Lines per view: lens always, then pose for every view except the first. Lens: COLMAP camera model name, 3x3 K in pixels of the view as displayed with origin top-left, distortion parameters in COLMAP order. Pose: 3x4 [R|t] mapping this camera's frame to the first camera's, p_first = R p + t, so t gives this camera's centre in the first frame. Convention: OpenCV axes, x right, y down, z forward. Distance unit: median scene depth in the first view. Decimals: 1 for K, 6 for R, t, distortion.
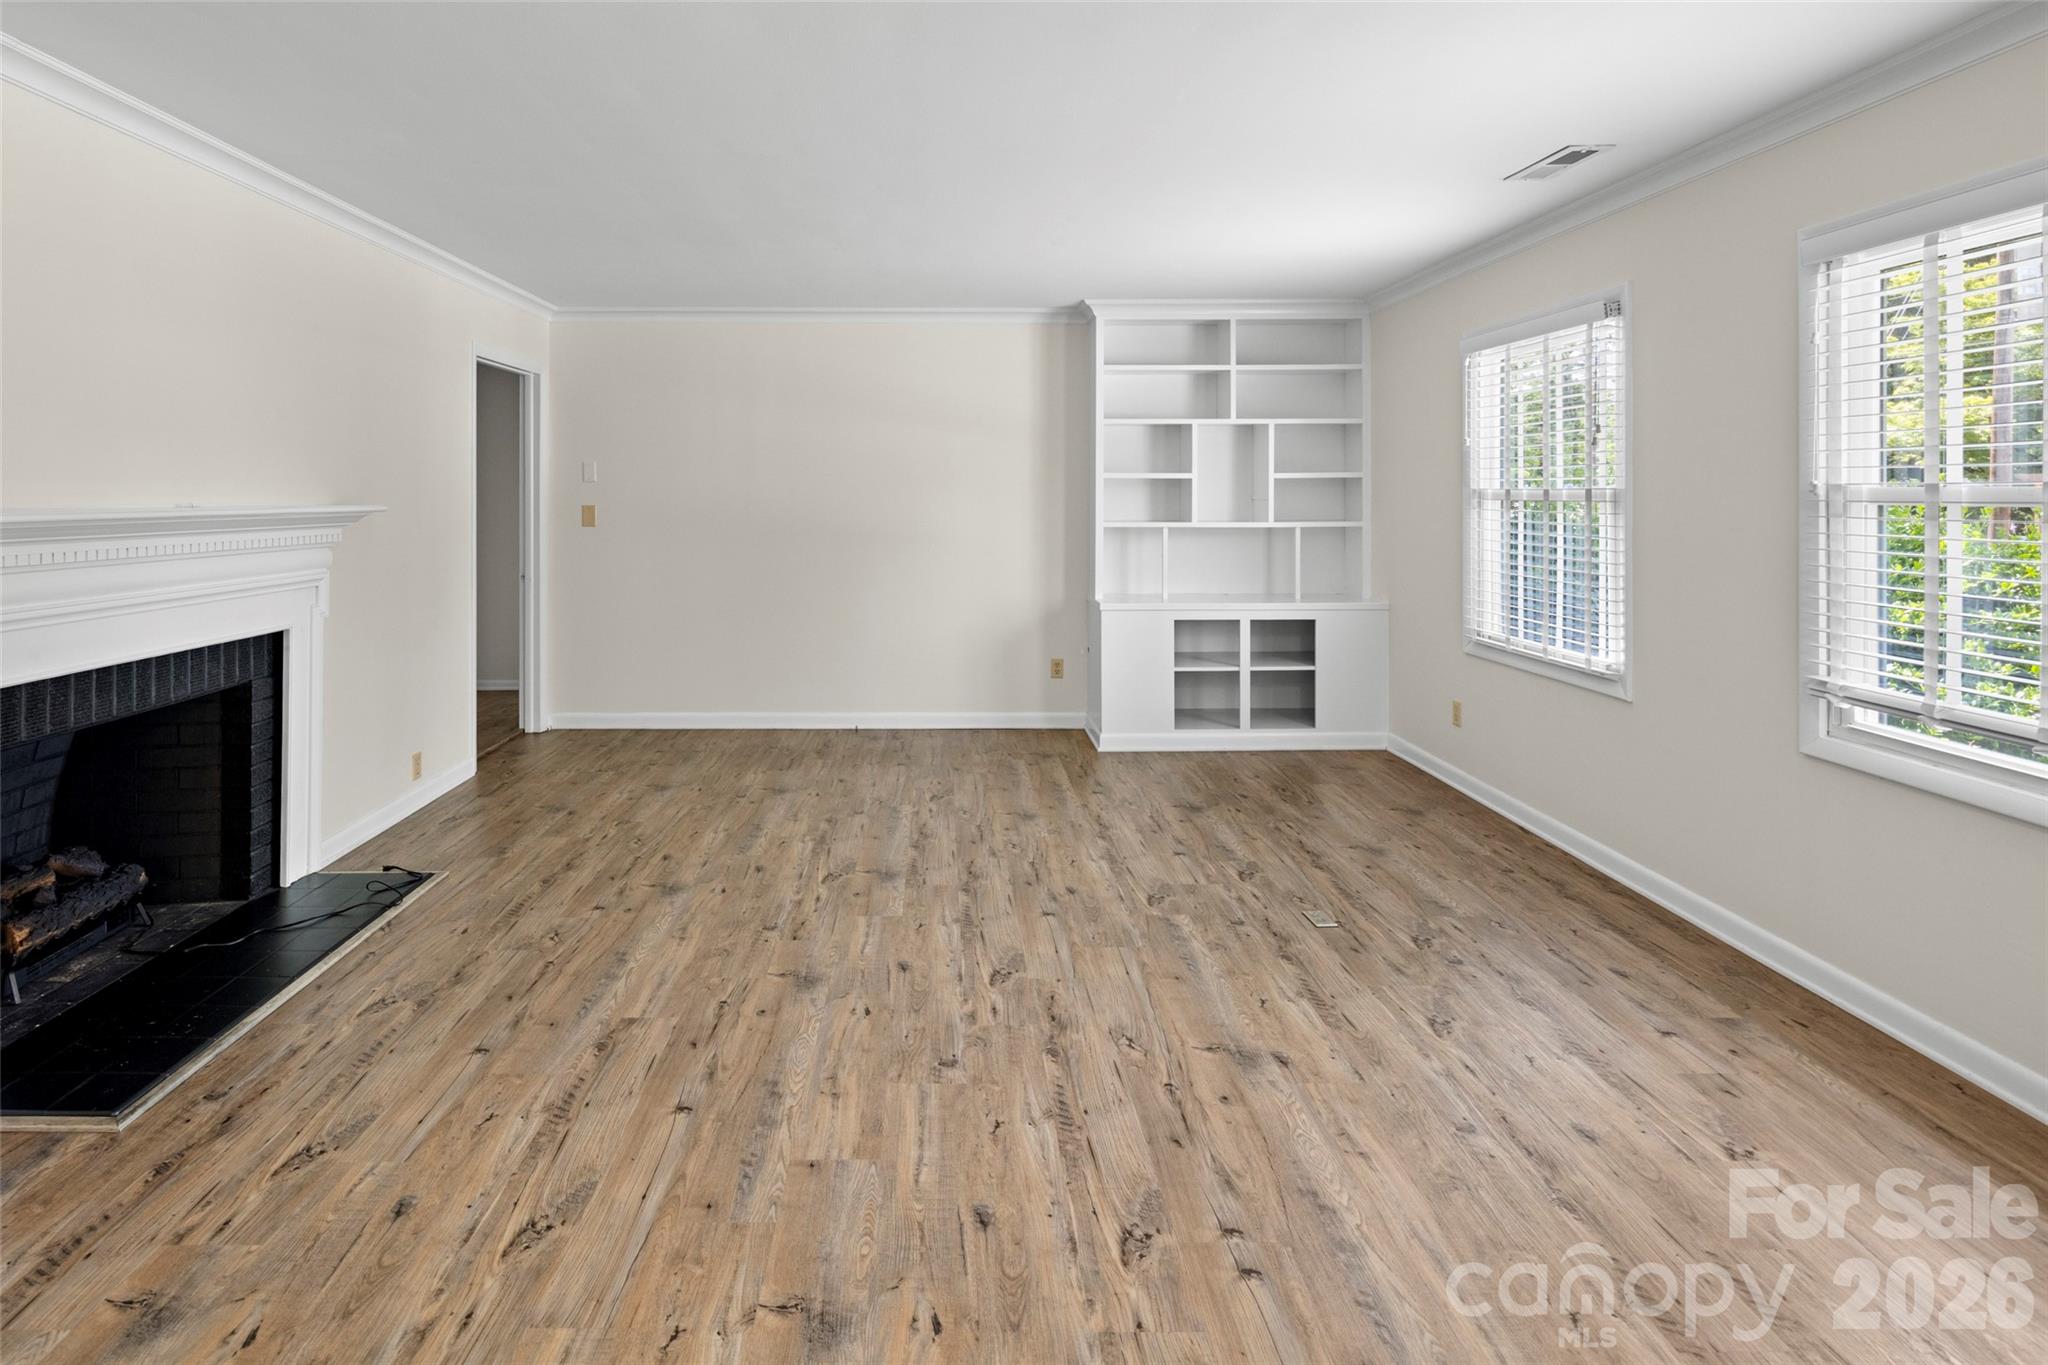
lens RADIAL K [[1041.4, 0, 949.4], [0, 1041.4, 489.3], [0, 0, 1]] dist [0.010581, -0.008191]
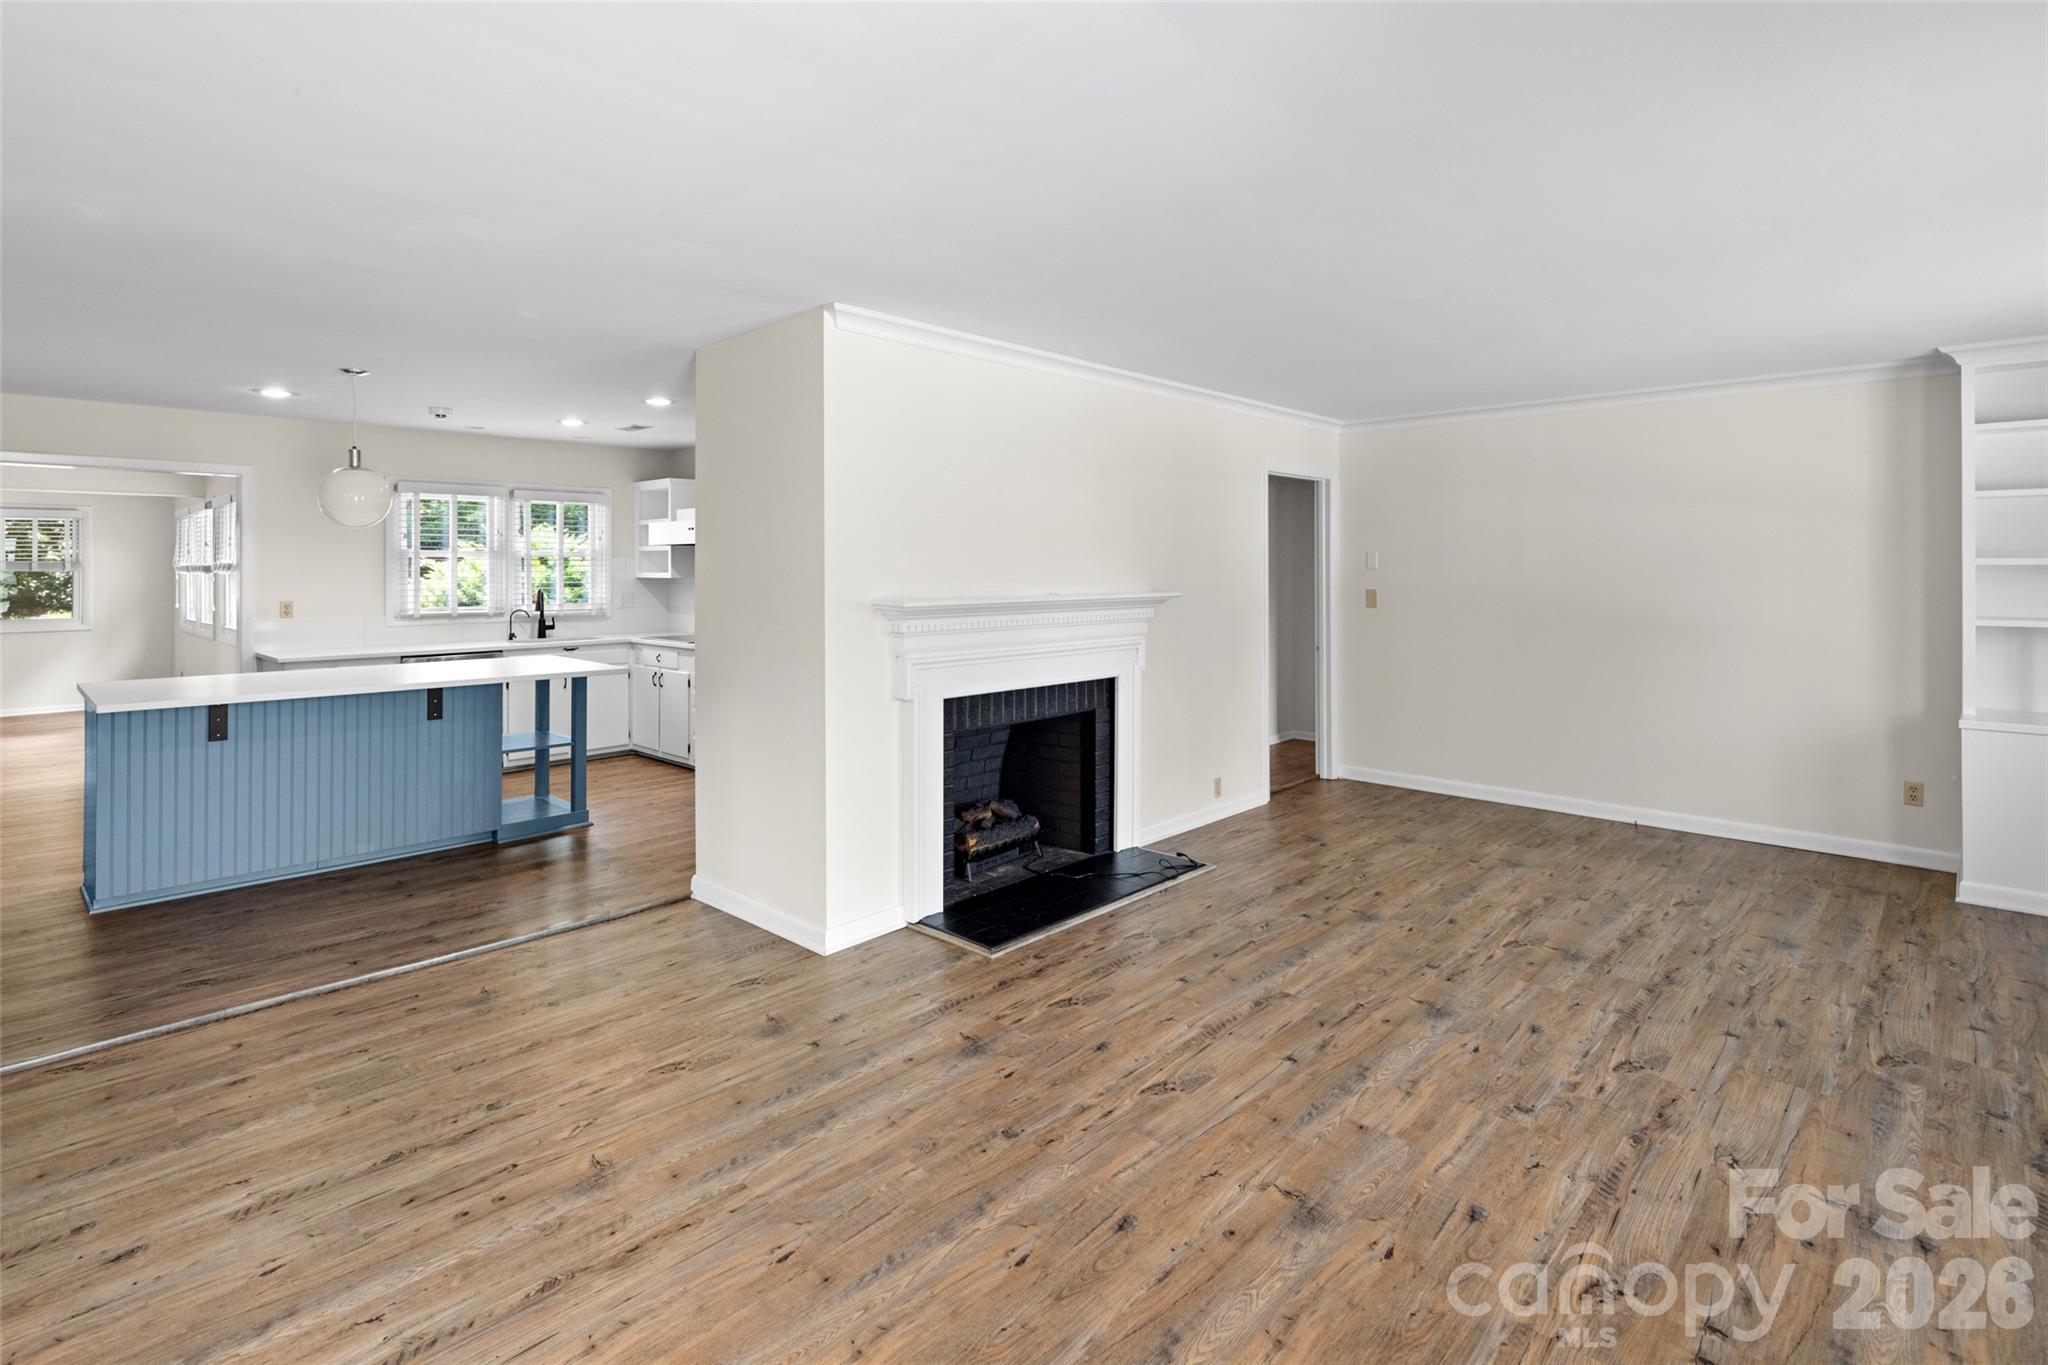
lens RADIAL K [[996.2, 0, 1045.5], [0, 996.2, 558.5], [0, 0, 1]] dist [0.007554, -0.005336]
pose [[0.727412, -0.007686, -0.686158, 0.306208], [0.004871, 0.999970, -0.006038, -0.028681], [0.686184, 0.001050, 0.727428, -0.106519]]
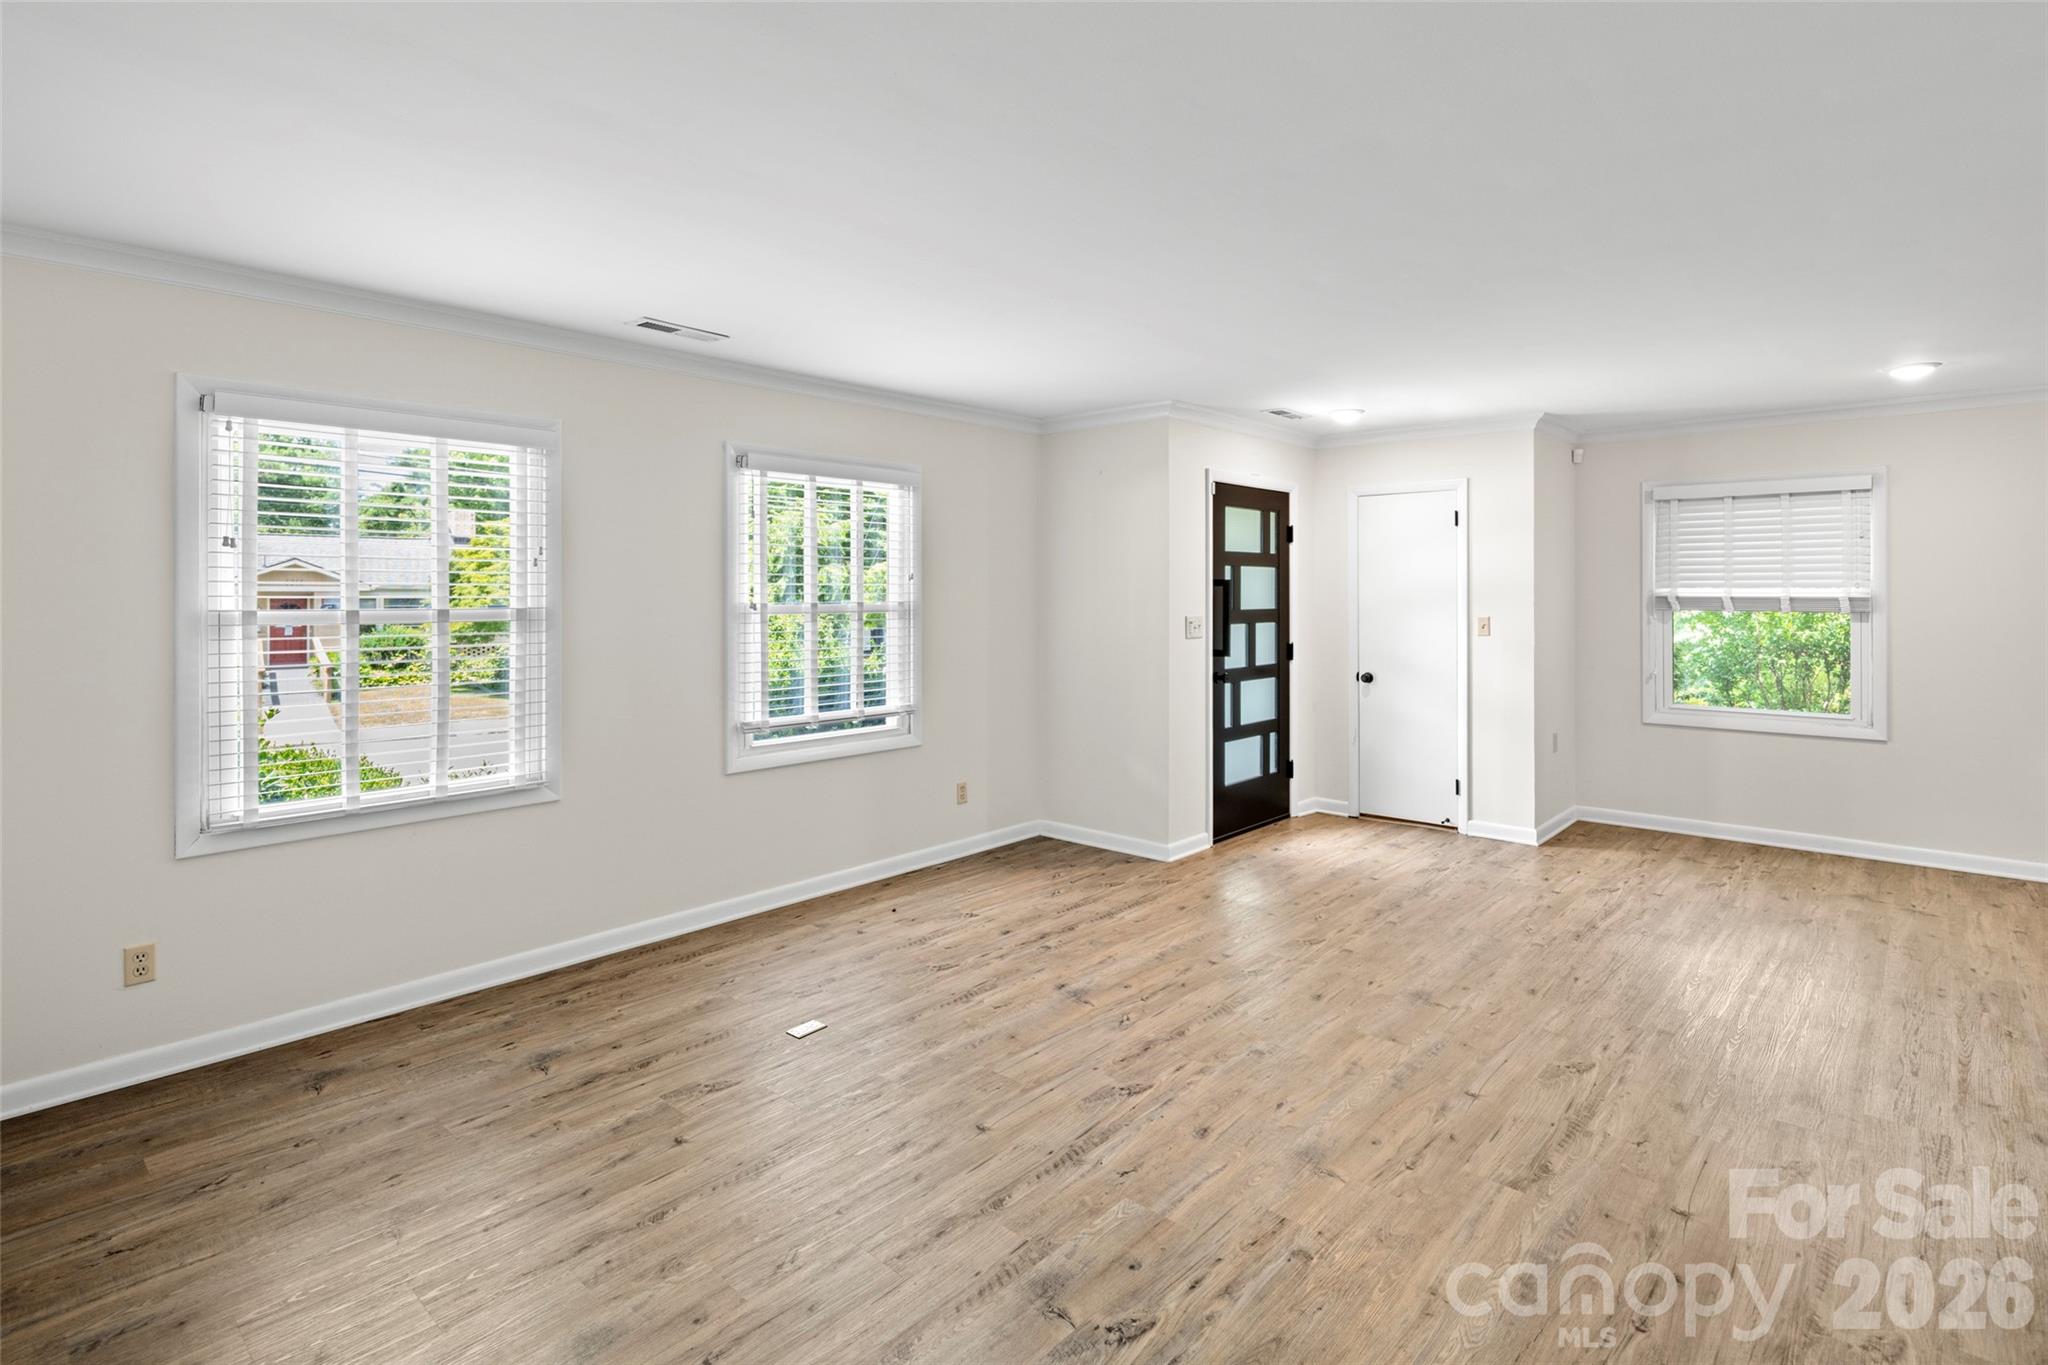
lens RADIAL K [[1002.7, 0, 1032.3], [0, 1002.7, 580.4], [0, 0, 1]] dist [0.003258, -0.000903]
pose [[-0.733681, 0.006081, 0.679467, -0.550038], [-0.001937, 0.999937, -0.011040, -0.024445], [-0.679491, -0.009416, -0.733623, 1.786875]]
